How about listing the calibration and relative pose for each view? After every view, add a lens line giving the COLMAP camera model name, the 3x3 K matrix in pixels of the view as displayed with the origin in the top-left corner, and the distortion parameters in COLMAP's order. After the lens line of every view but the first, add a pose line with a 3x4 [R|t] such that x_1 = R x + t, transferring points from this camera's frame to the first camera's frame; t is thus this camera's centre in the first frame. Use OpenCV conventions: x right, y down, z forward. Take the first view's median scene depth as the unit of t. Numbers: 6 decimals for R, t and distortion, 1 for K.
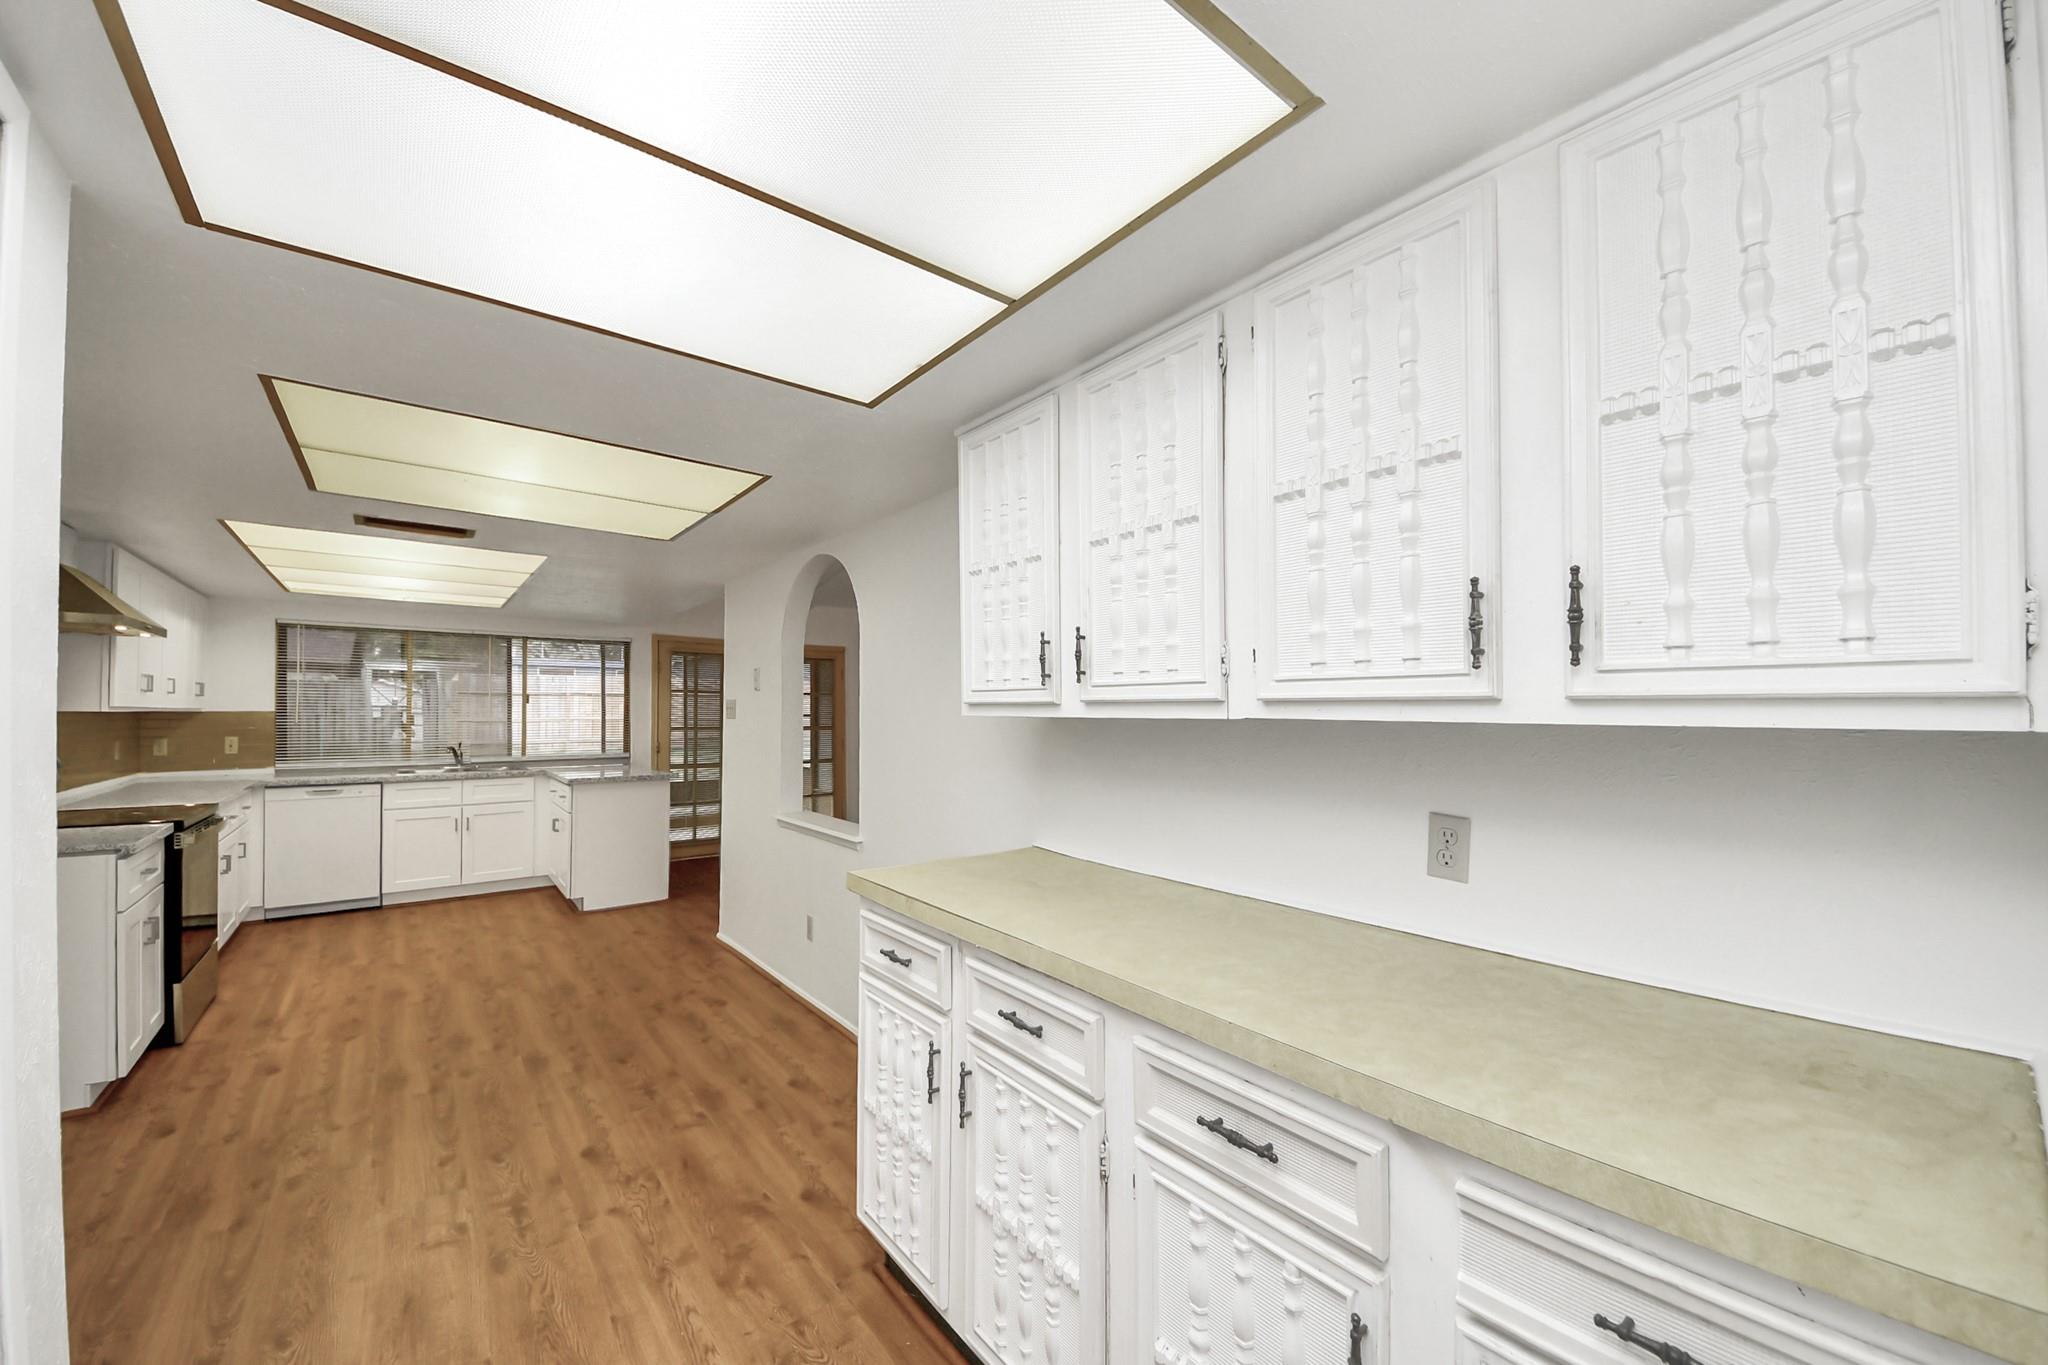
lens RADIAL K [[738.6, 0, 987.9], [0, 738.6, 685.1], [0, 0, 1]] dist [-0.041401, -0.000138]
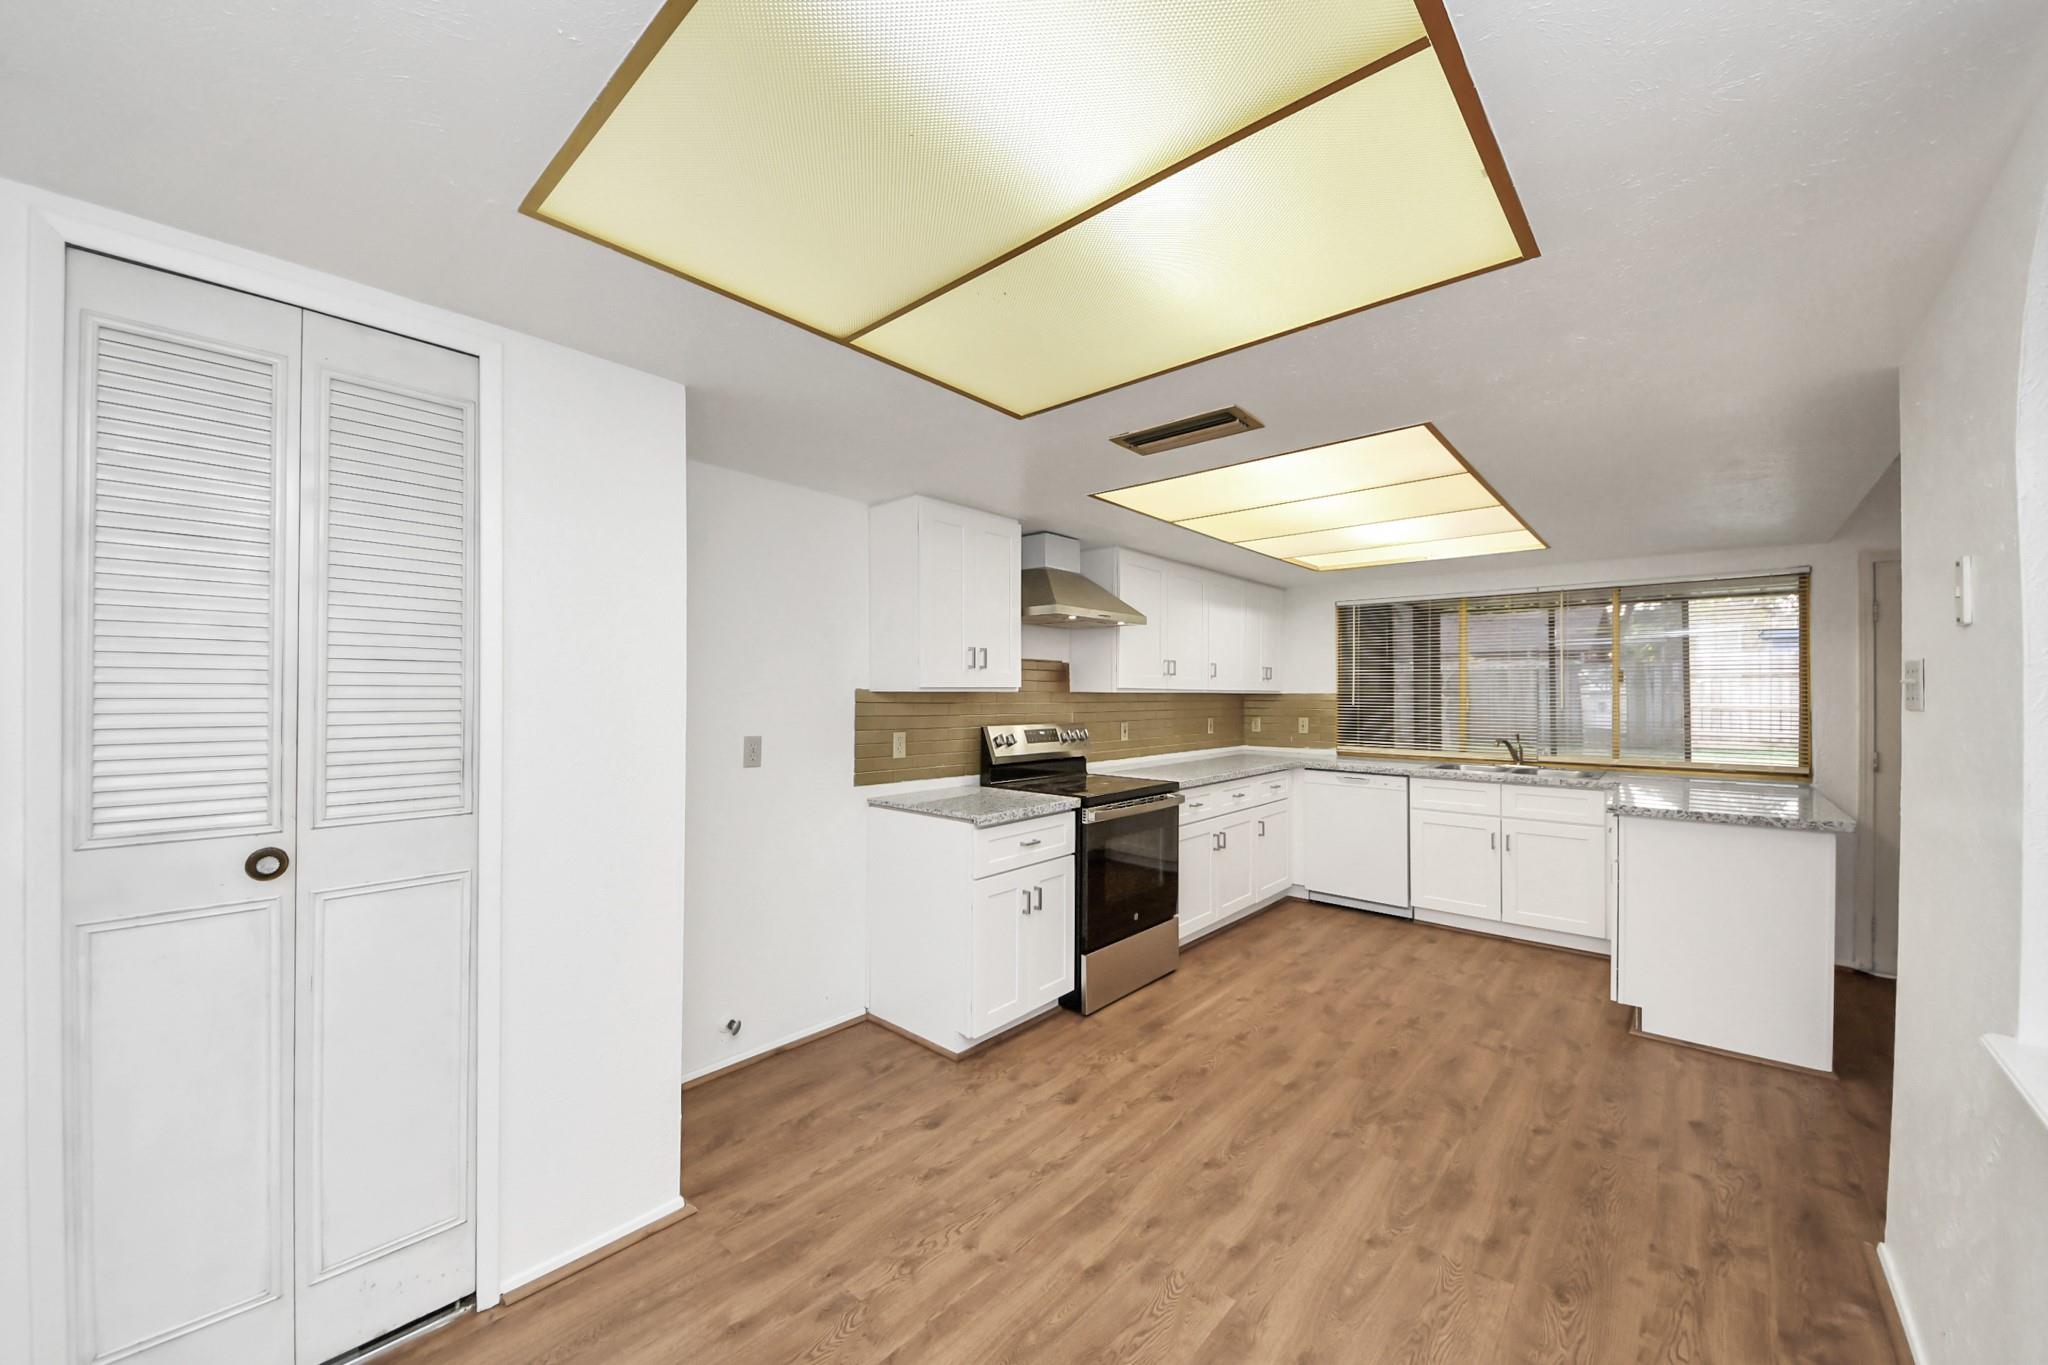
lens RADIAL K [[735.9, 0, 1044.3], [0, 735.9, 686.2], [0, 0, 1]] dist [0.015049, -0.019183]
pose [[0.193168, -0.008071, -0.981133, -0.068636], [0.028908, 0.999579, -0.002532, 0.020727], [0.980740, -0.027874, 0.193320, 0.456858]]
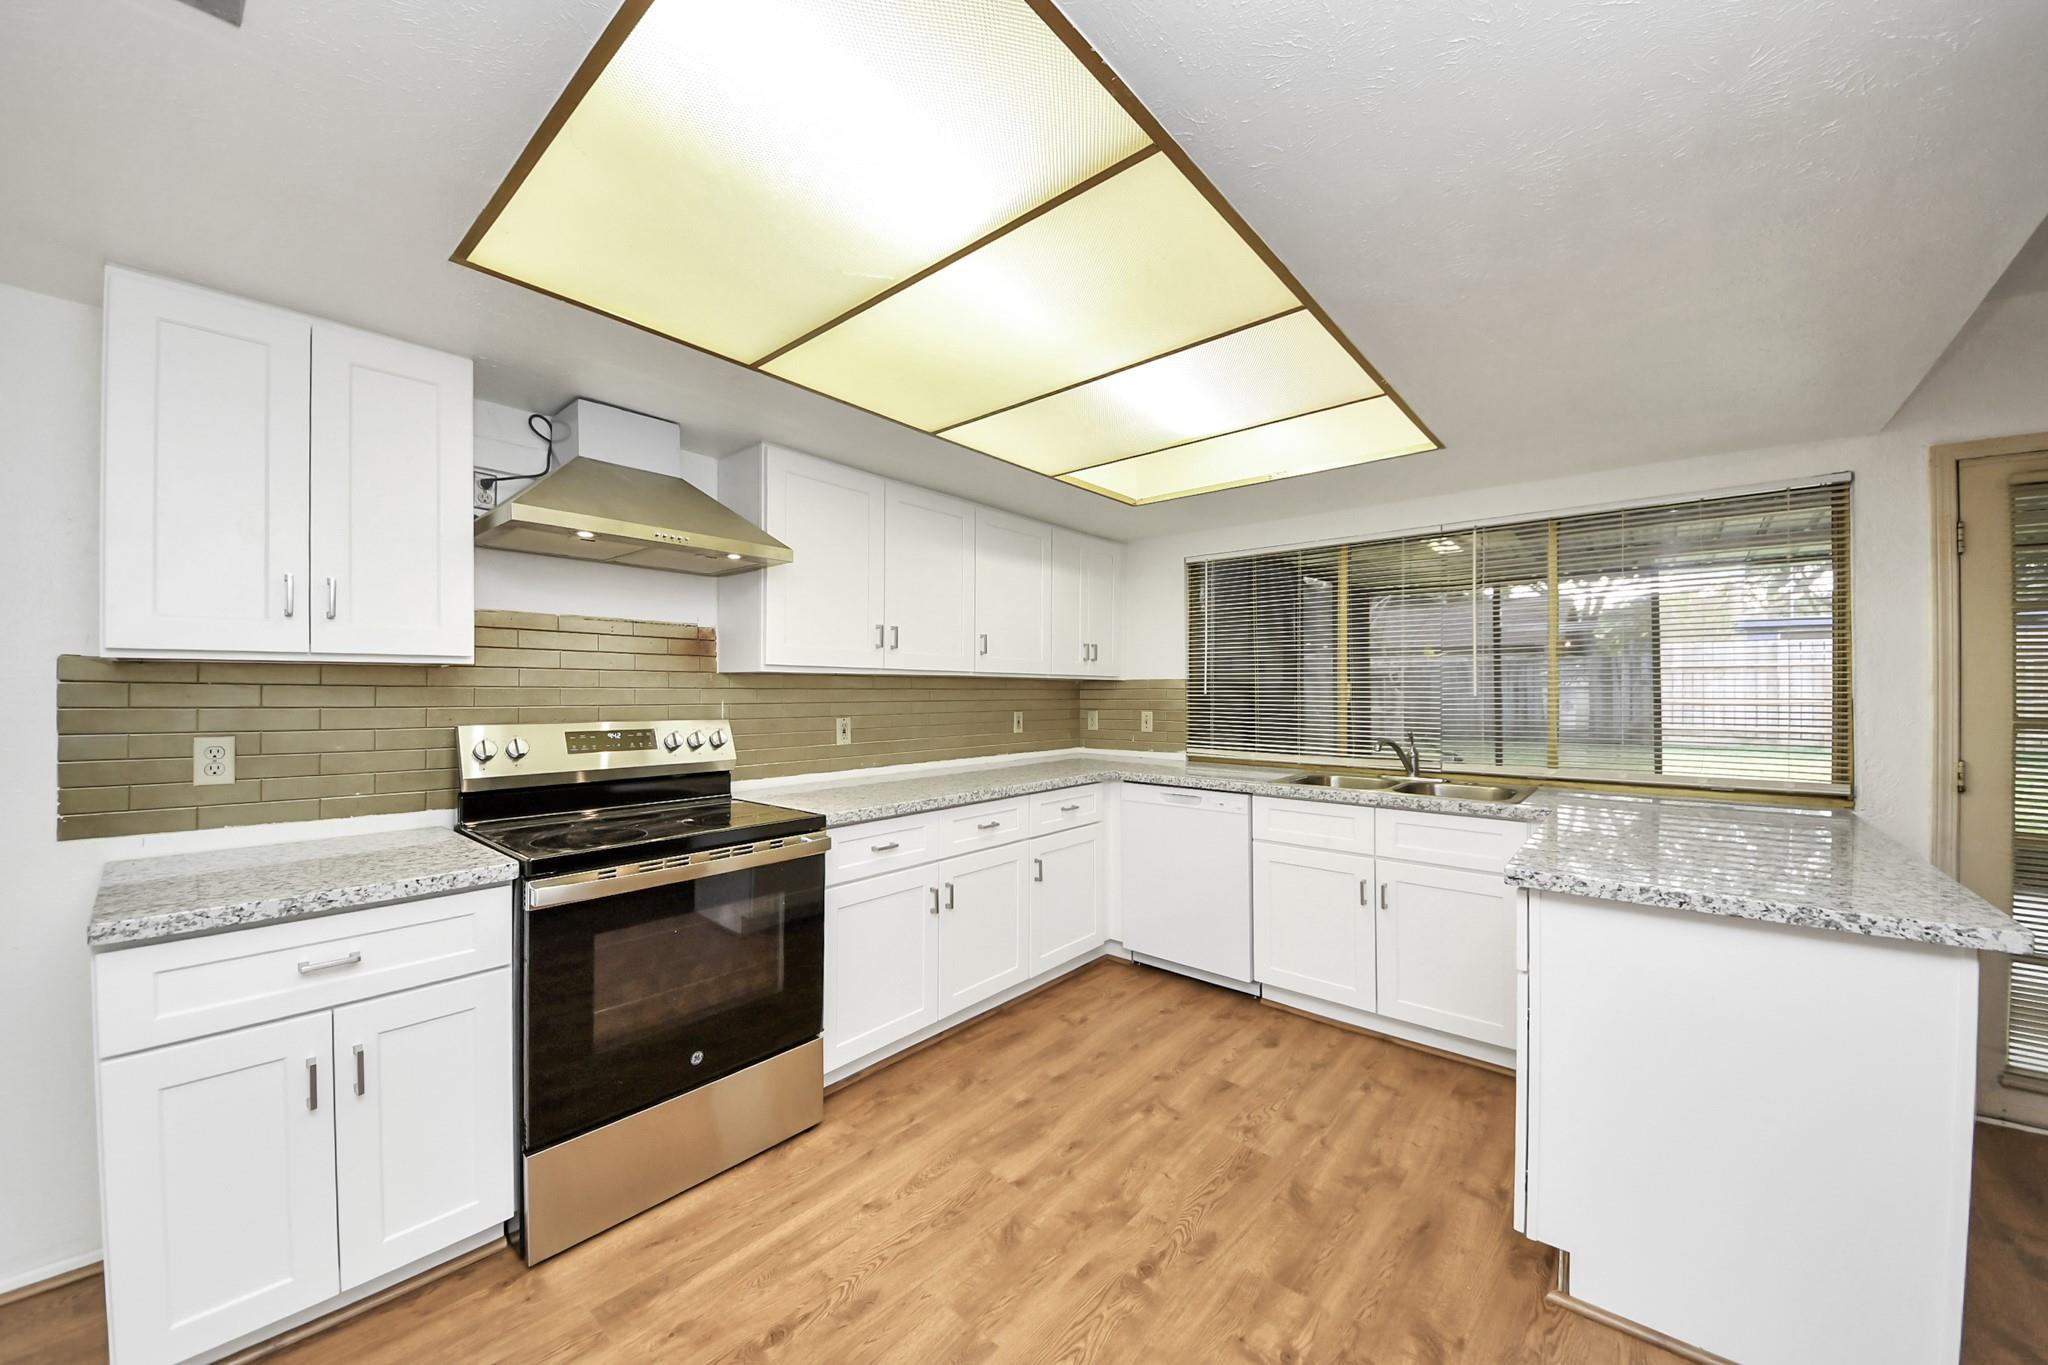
lens RADIAL K [[730.9, 0, 1023.0], [0, 730.9, 690.4], [0, 0, 1]] dist [0.030199, -0.018914]
pose [[0.202198, 0.000456, -0.979344, -0.323366], [0.031930, 0.999465, 0.007058, 0.044965], [0.978824, -0.032698, 0.202076, 0.785344]]
